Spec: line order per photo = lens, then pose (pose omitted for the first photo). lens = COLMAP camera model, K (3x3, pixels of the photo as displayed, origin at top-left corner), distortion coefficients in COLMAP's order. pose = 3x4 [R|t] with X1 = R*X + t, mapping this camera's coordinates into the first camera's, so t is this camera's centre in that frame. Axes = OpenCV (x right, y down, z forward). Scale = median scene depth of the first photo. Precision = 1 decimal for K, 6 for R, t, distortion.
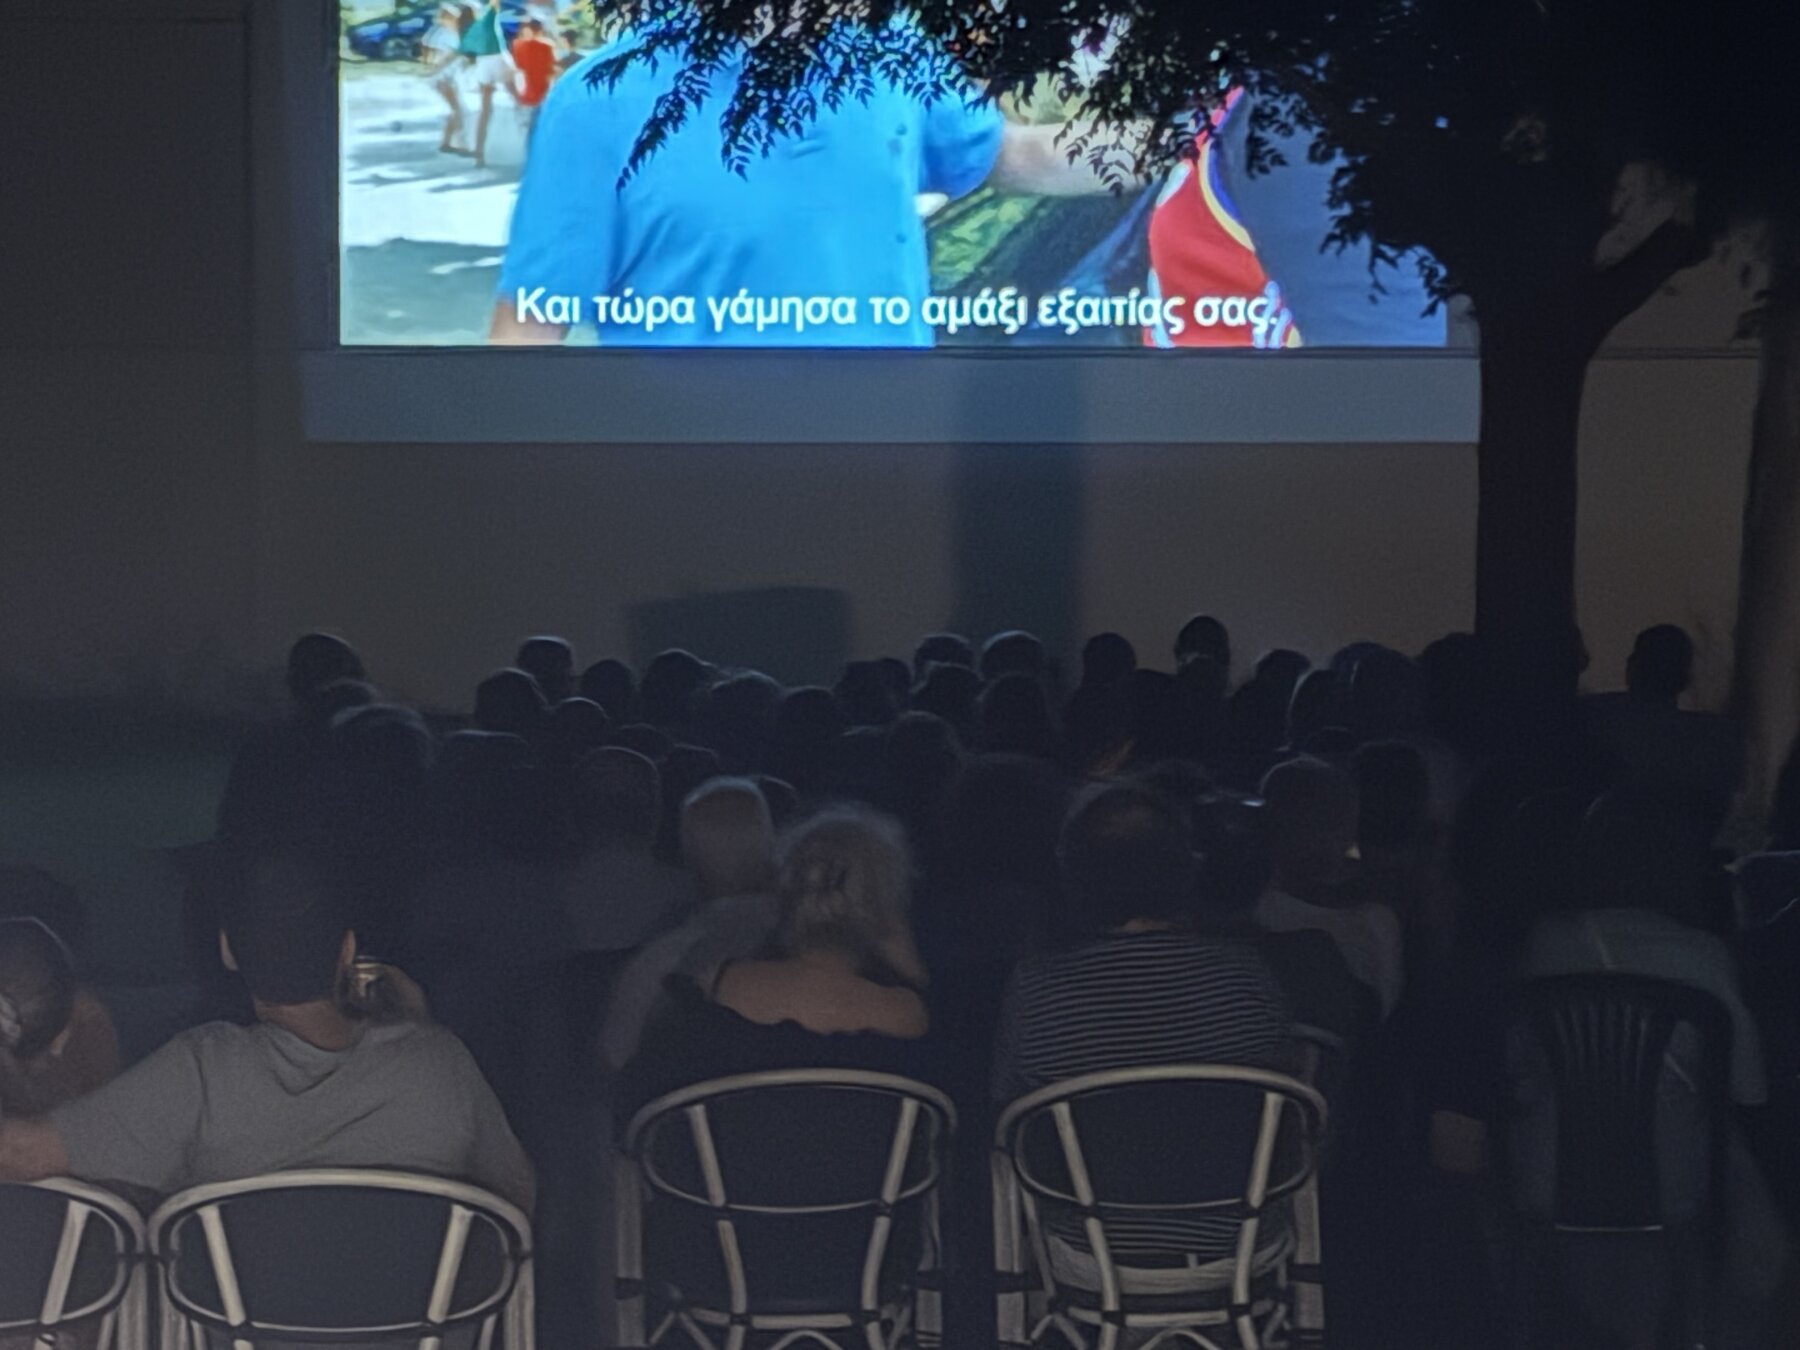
lens RADIAL K [[7636.4, 0, 900.0], [0, 7636.4, 675.0], [0, 0, 1]] dist [3.887850, 0.791552]
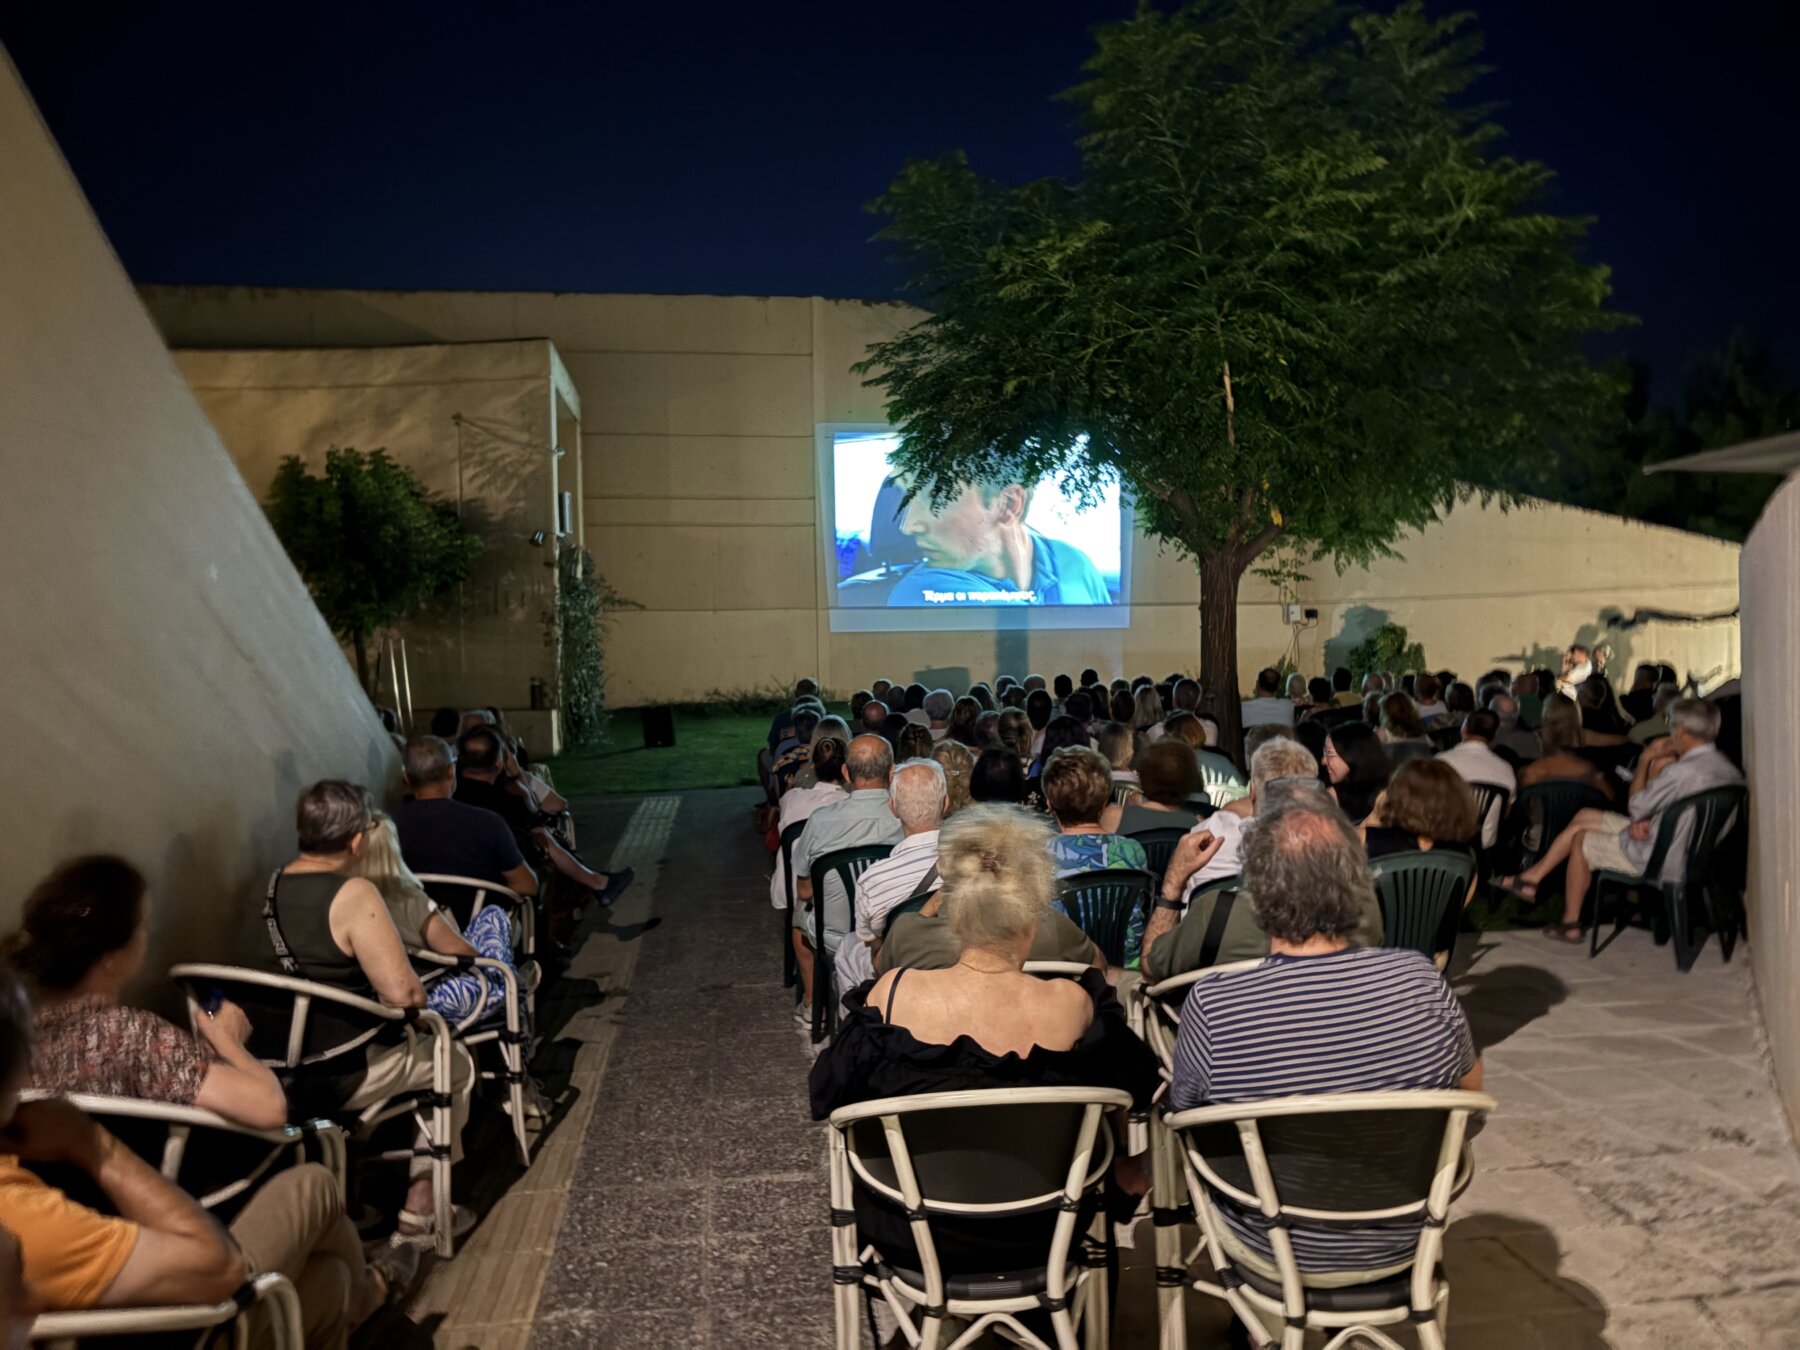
lens RADIAL K [[1378.6, 0, 893.8], [0, 1378.6, 654.6], [0, 0, 1]] dist [0.055257, -0.052234]
pose [[0.998200, -0.018944, -0.056910, -0.013138], [0.017491, 0.999511, -0.025928, -0.001388], [0.057373, 0.024886, 0.998043, 0.788326]]
